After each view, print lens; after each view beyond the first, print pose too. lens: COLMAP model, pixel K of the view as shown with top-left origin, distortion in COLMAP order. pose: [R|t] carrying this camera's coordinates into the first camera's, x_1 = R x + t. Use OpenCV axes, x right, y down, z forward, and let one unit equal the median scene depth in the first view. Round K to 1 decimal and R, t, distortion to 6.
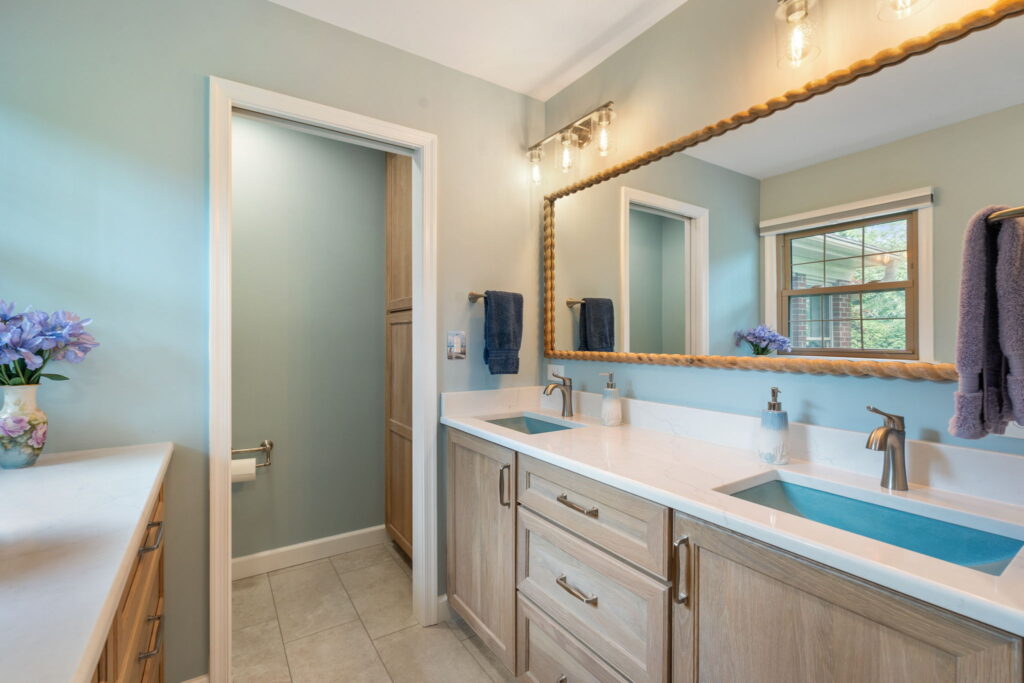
lens RADIAL K [[452.8, 0, 511.9], [0, 452.8, 337.0], [0, 0, 1]] dist [-0.000251, 0.000143]
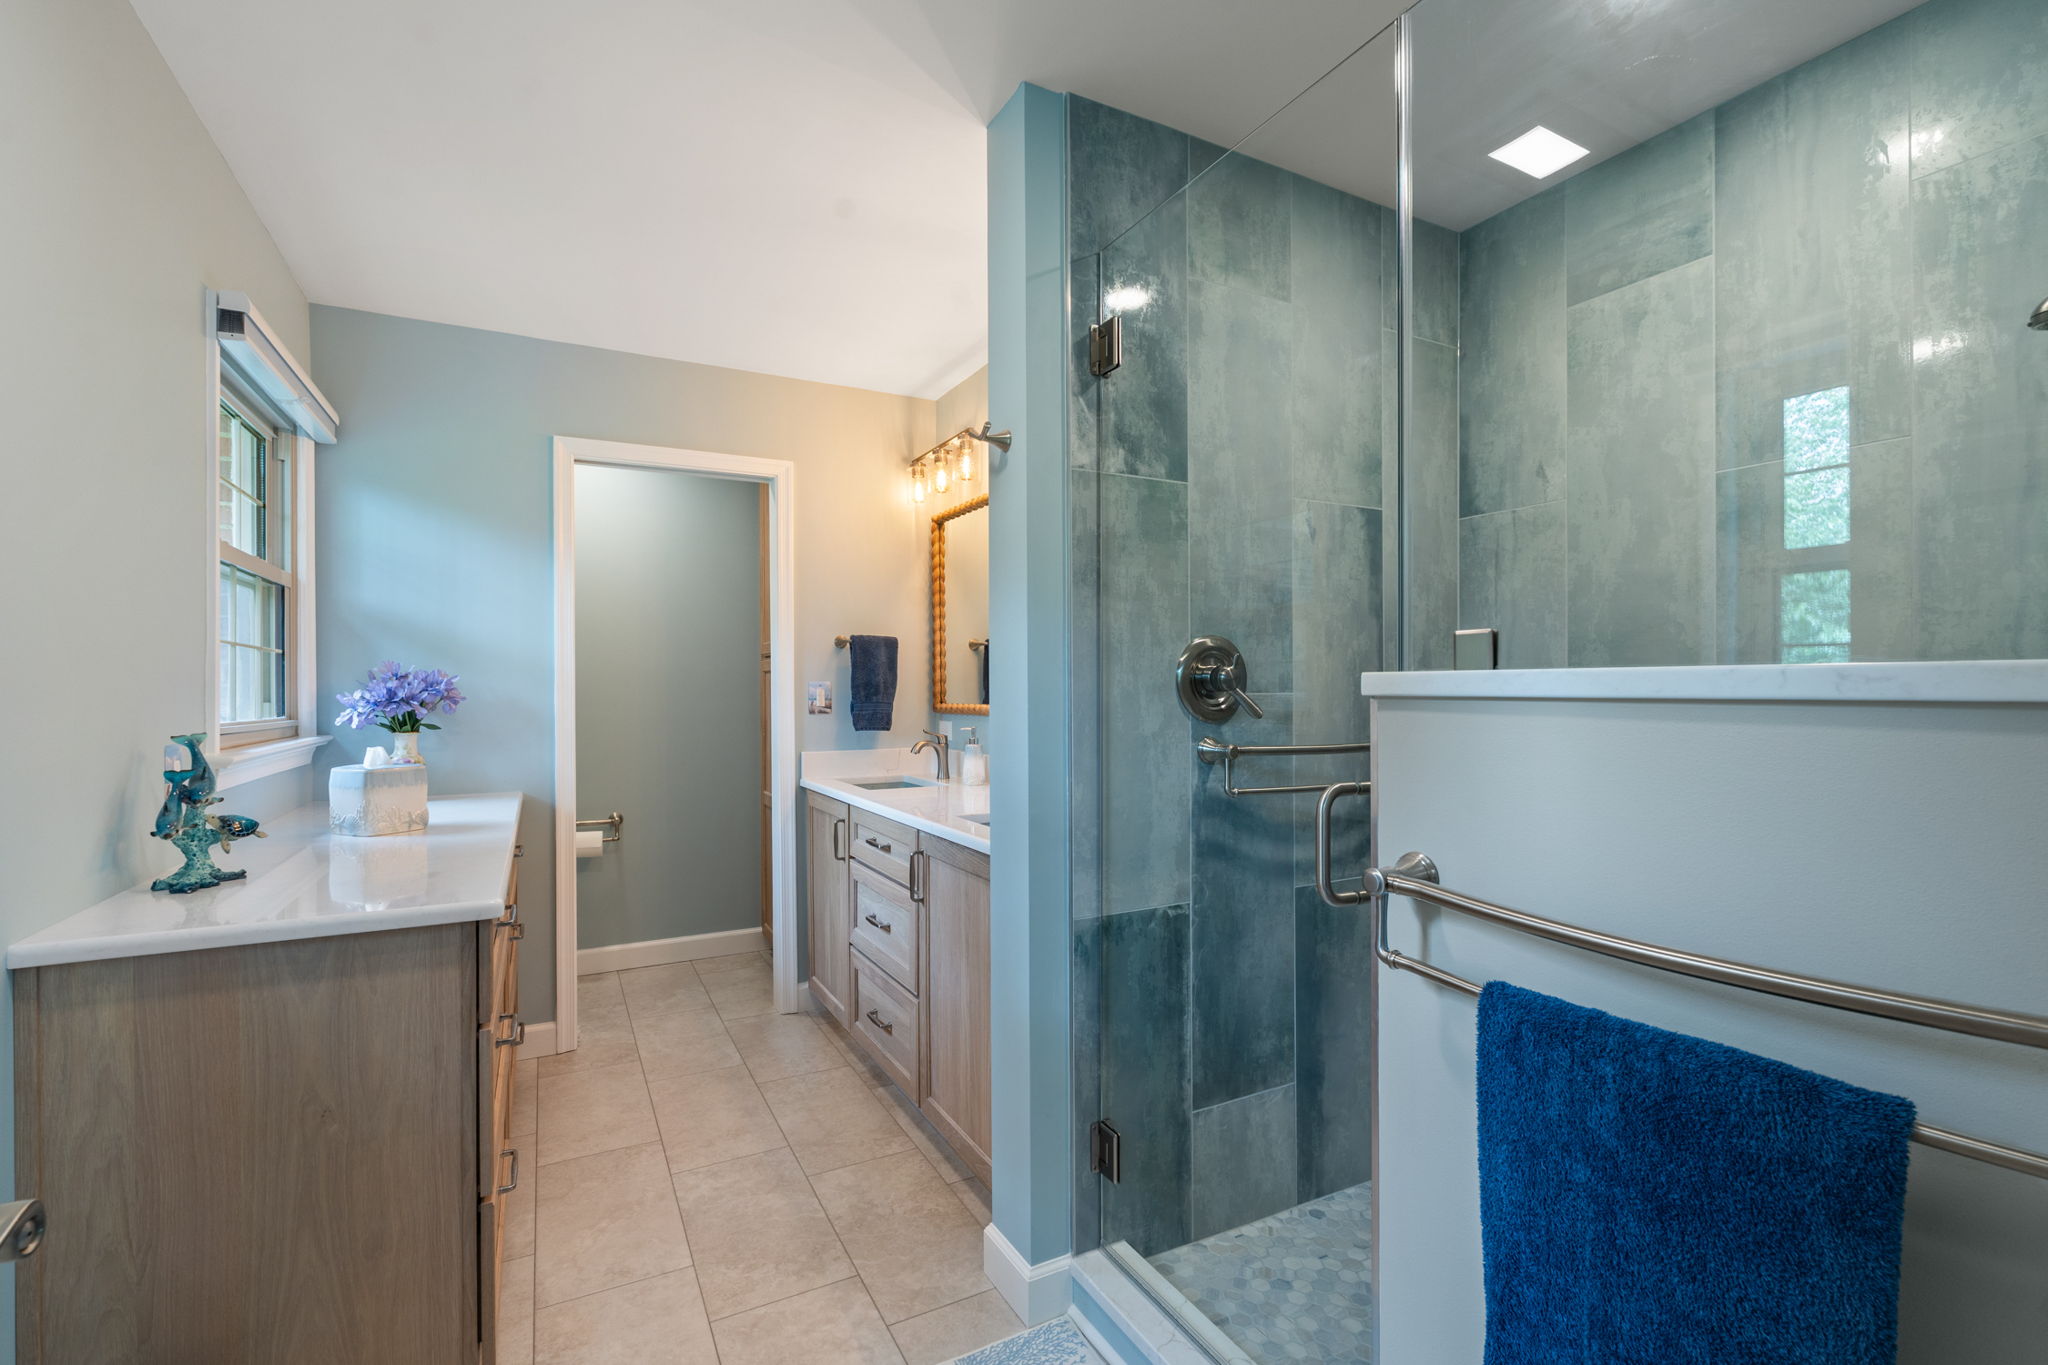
lens RADIAL K [[900.8, 0, 1024.0], [0, 900.8, 682.5], [0, 0, 1]] dist [-0.003487, -0.000224]
pose [[0.995768, -0.006613, -0.091666, 0.428909], [0.006473, 0.999977, -0.001827, -0.005795], [0.091676, 0.001226, 0.995788, -0.692645]]
